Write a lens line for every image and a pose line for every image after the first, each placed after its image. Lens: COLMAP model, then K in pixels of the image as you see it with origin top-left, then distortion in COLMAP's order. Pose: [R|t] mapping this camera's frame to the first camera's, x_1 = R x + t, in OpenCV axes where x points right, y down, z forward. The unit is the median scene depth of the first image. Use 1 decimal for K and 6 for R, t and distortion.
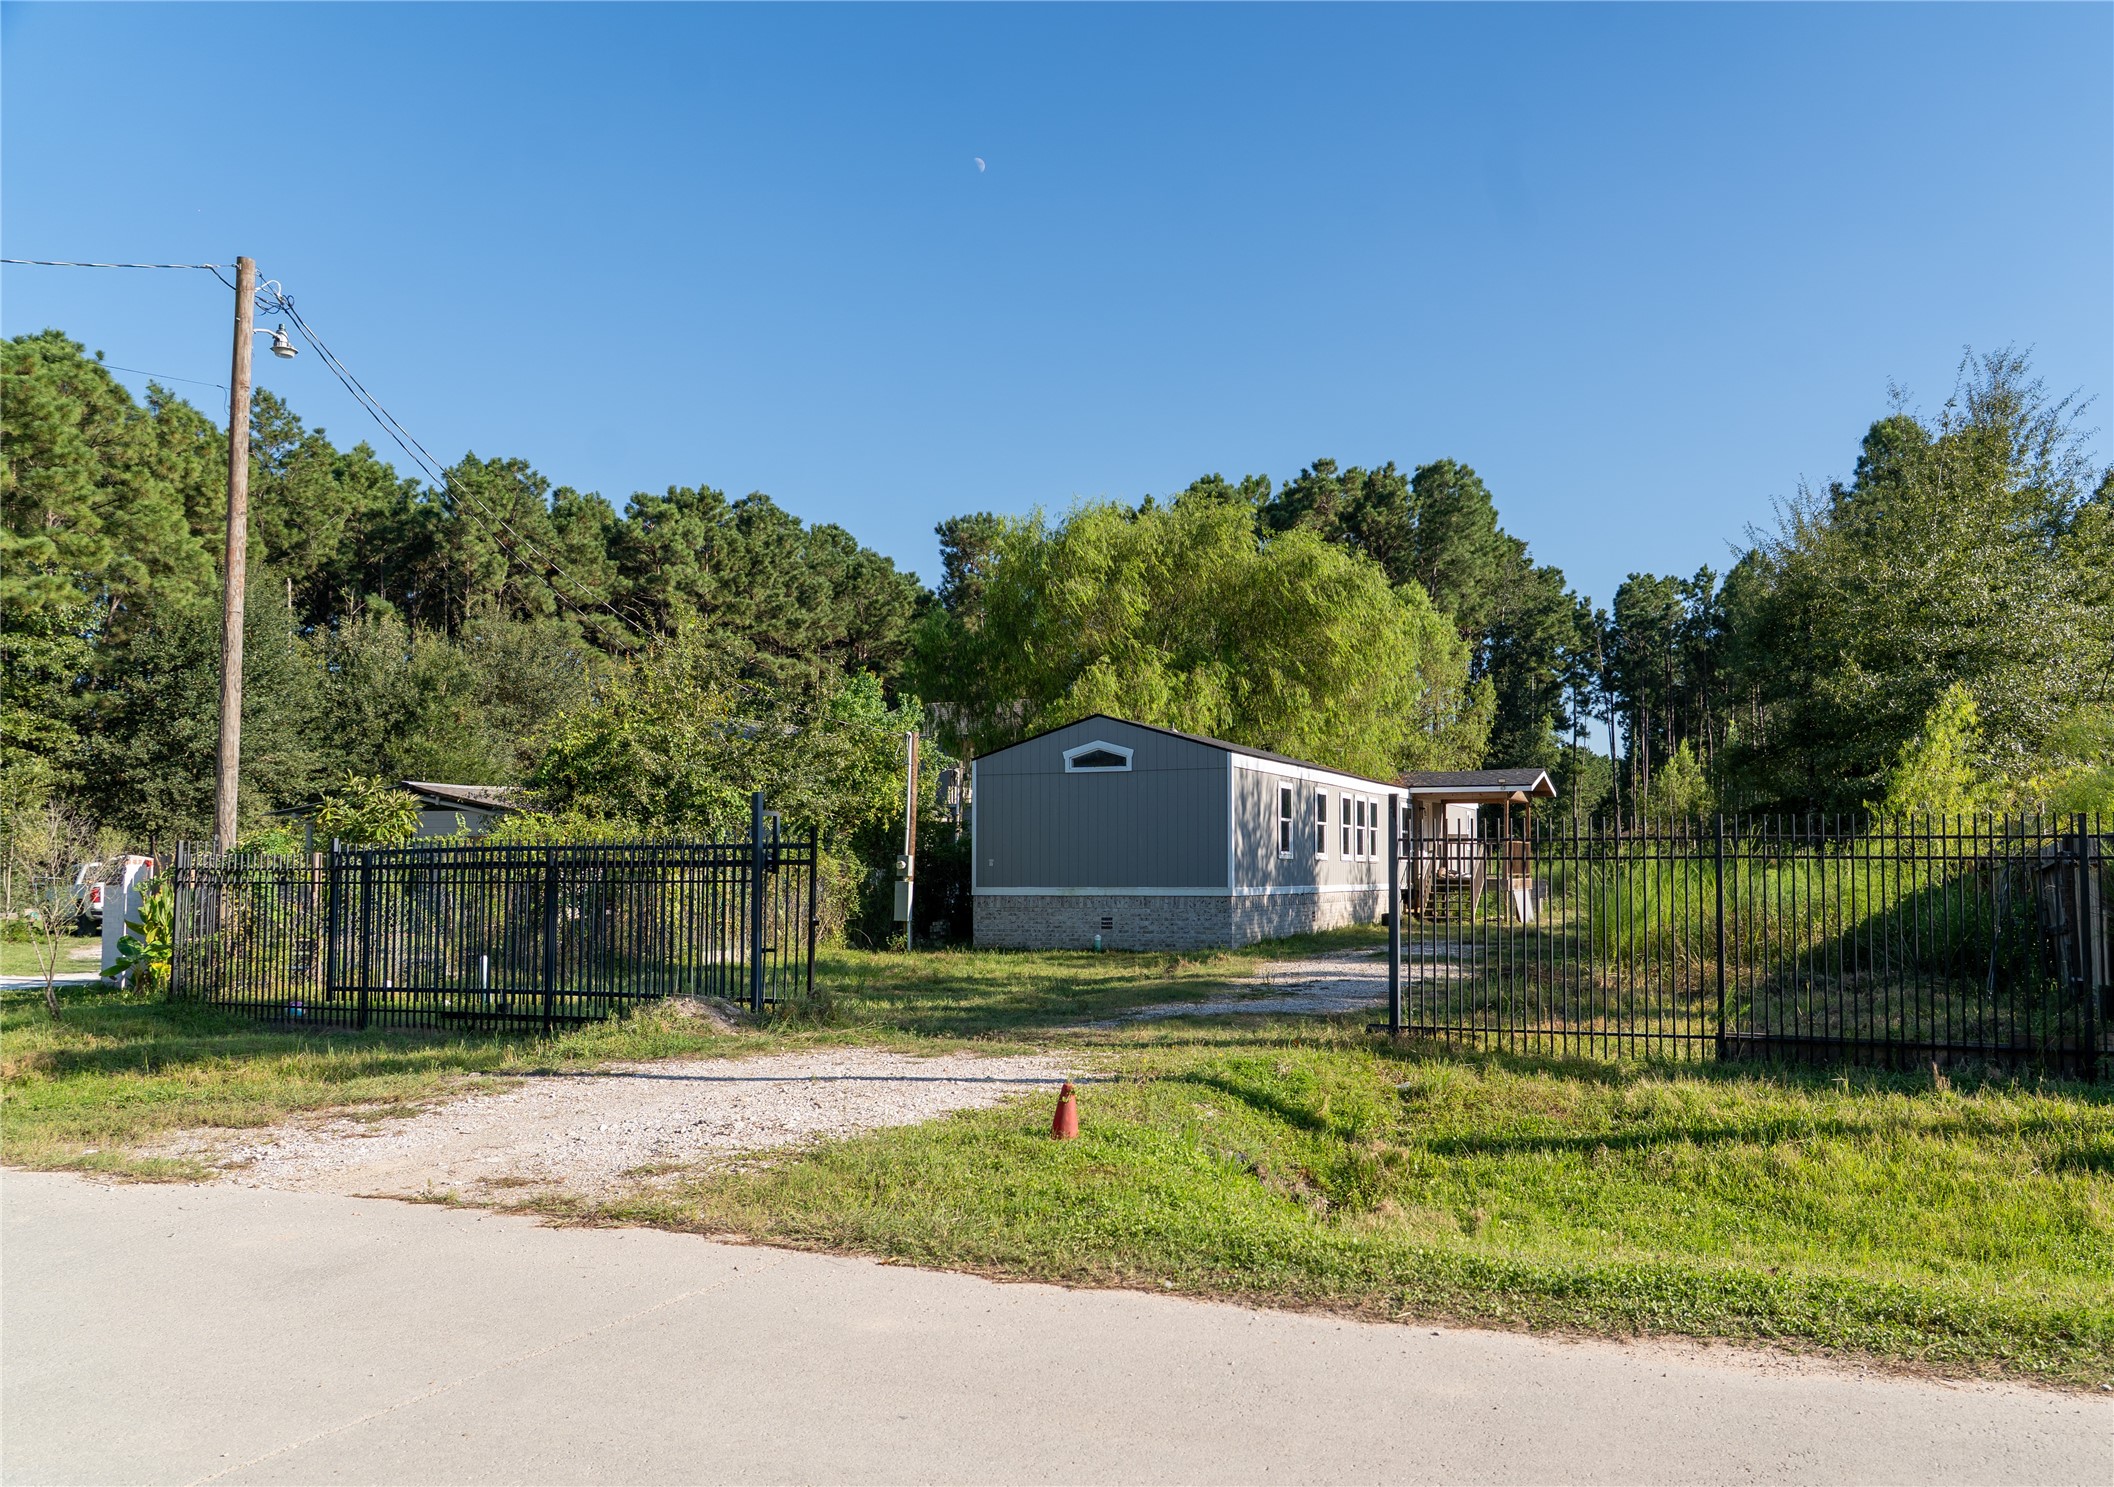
lens RADIAL K [[2258.8, 0, 1061.1], [0, 2258.8, 775.7], [0, 0, 1]] dist [-0.016715, 0.010453]
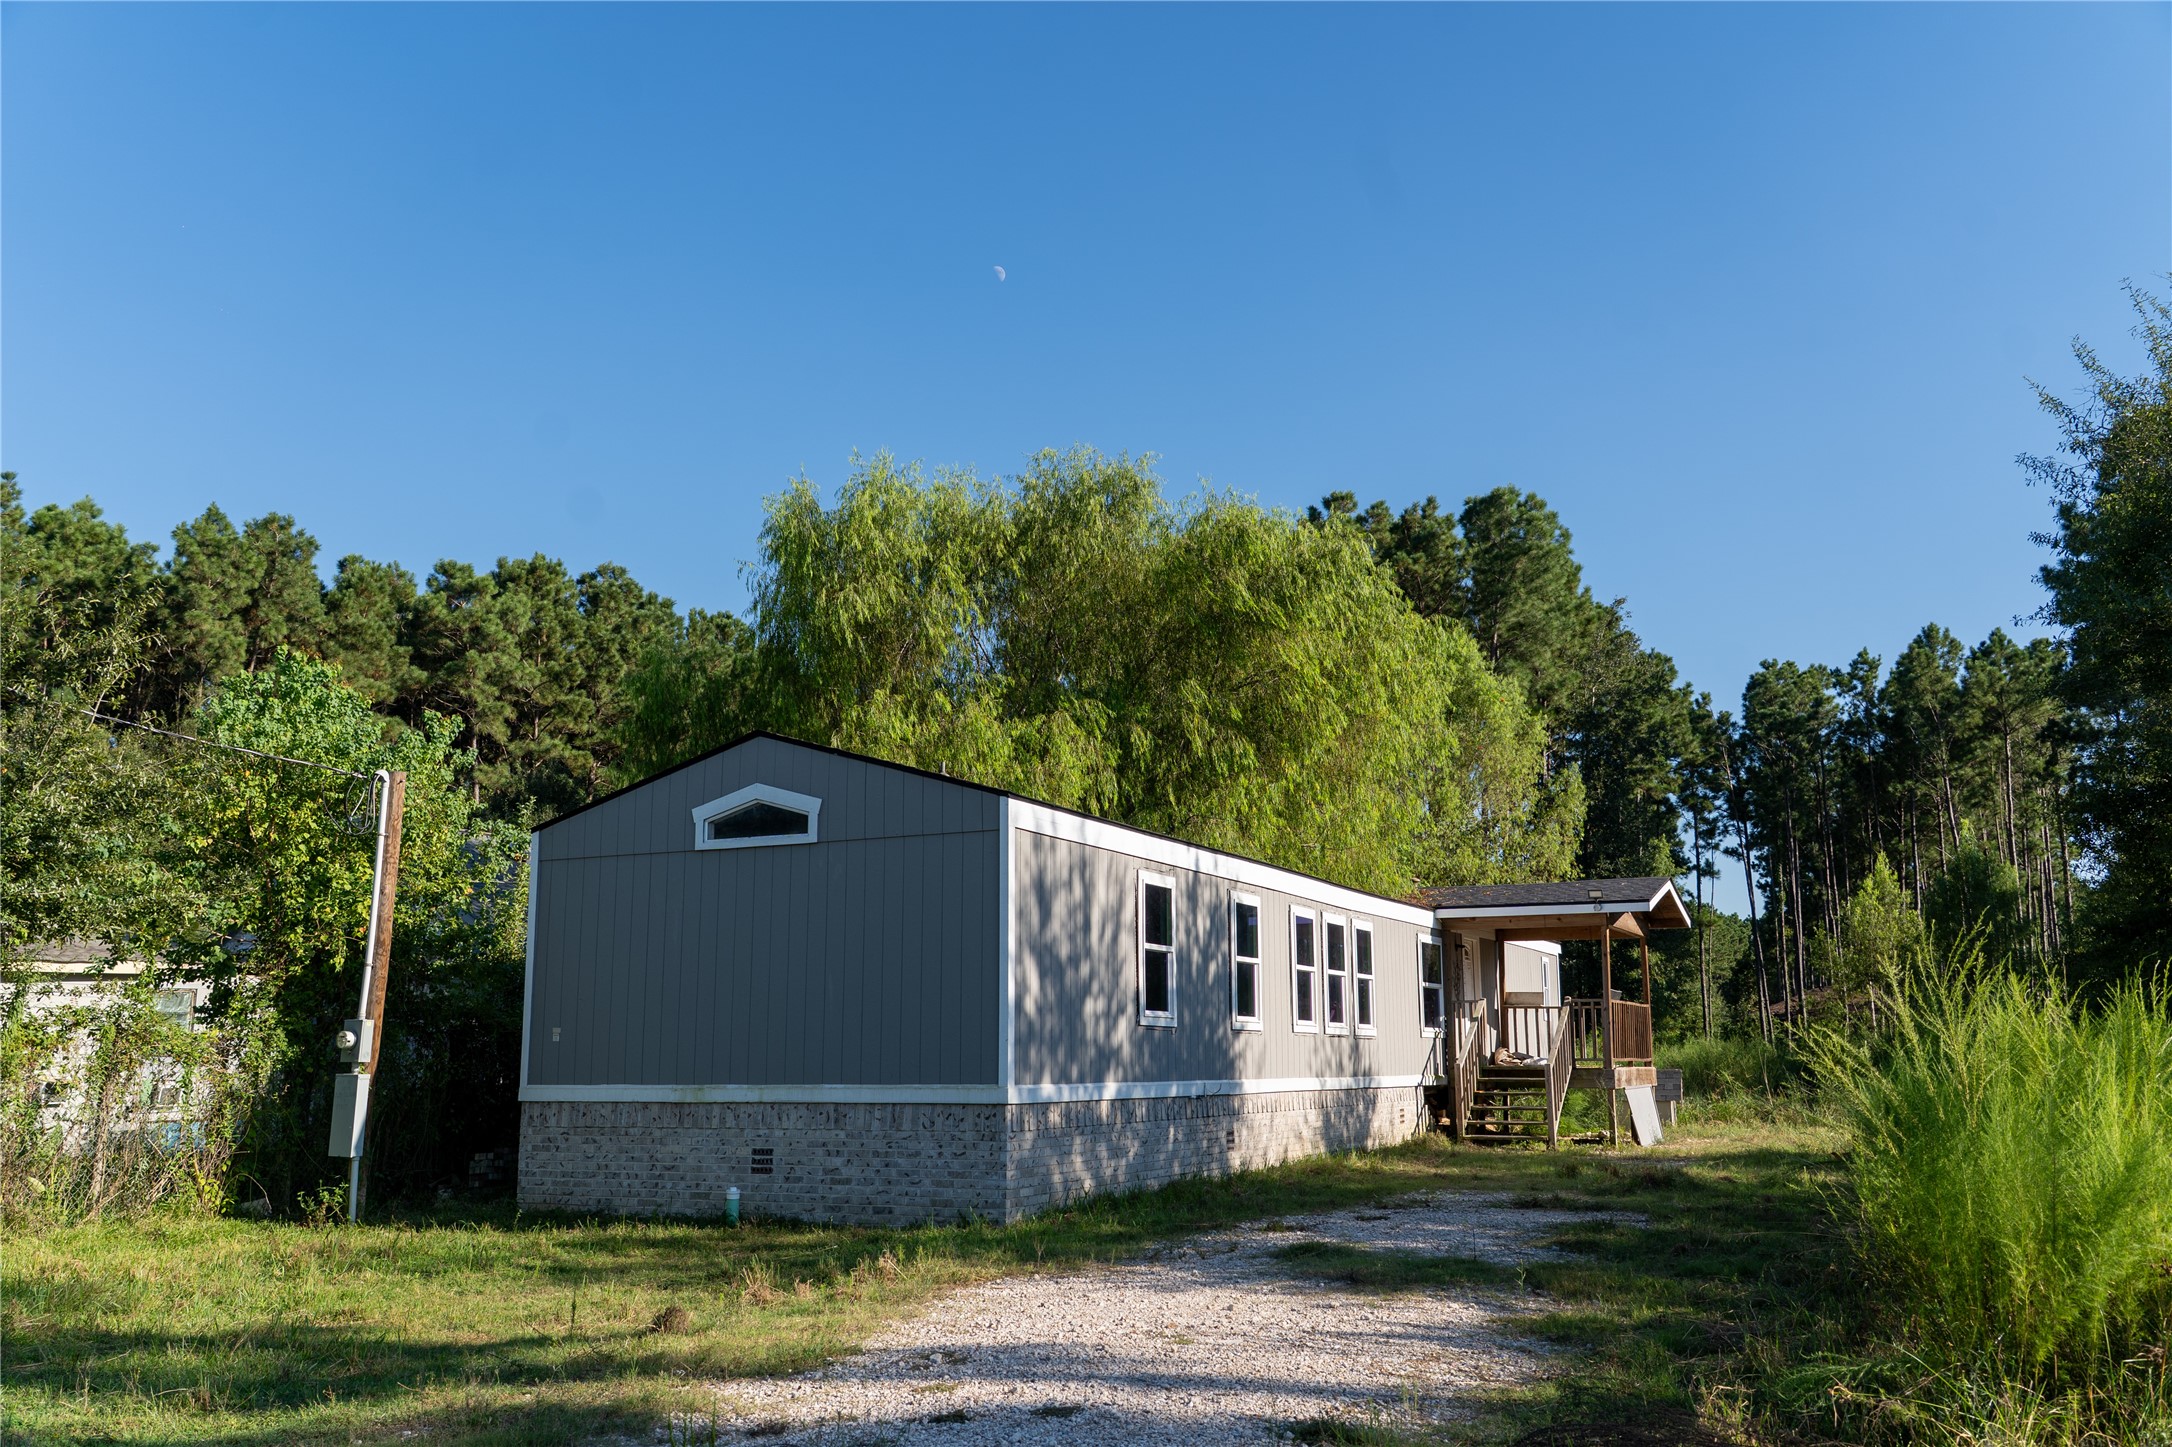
lens RADIAL K [[1940.9, 0, 1086.0], [0, 1940.9, 723.5], [0, 0, 1]] dist [0.022153, 0.008507]
pose [[0.997670, -0.013708, -0.066826, 0.075750], [0.004840, 0.991357, -0.131101, 0.017866], [0.068045, 0.130472, 0.989114, 0.376867]]
